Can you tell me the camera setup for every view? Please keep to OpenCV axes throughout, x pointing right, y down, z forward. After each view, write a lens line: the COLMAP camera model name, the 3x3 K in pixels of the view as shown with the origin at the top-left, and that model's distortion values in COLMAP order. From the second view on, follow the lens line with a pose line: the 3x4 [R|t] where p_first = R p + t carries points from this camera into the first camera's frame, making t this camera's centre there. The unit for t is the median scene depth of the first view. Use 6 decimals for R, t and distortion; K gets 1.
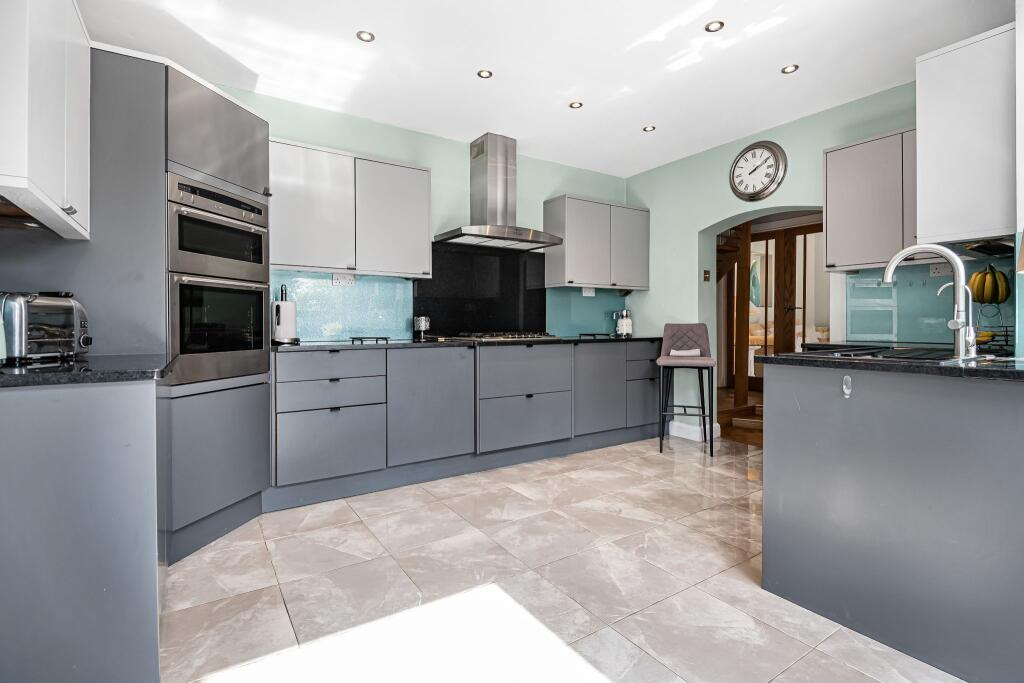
lens RADIAL K [[480.8, 0, 514.4], [0, 480.8, 323.1], [0, 0, 1]] dist [-0.001784, -0.012279]
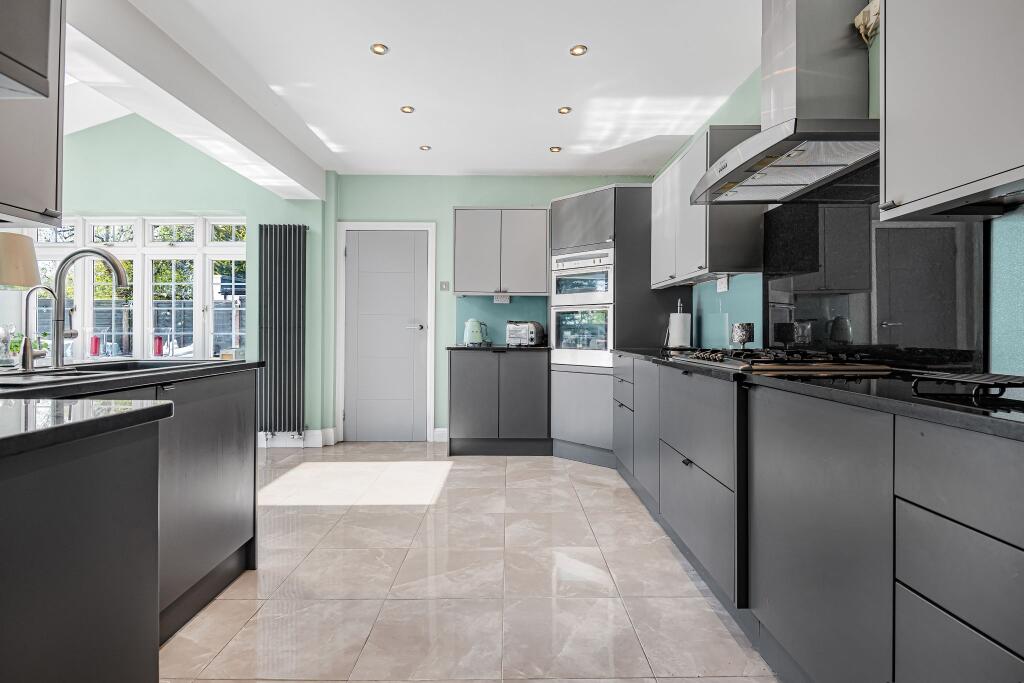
lens RADIAL K [[480.8, 0, 513.8], [0, 480.8, 334.4], [0, 0, 1]] dist [-0.001784, -0.012279]
pose [[-0.530686, 0.003126, -0.847563, 0.865085], [-0.000648, 0.999991, 0.004094, -0.000376], [0.847568, 0.002722, -0.530680, 1.585094]]
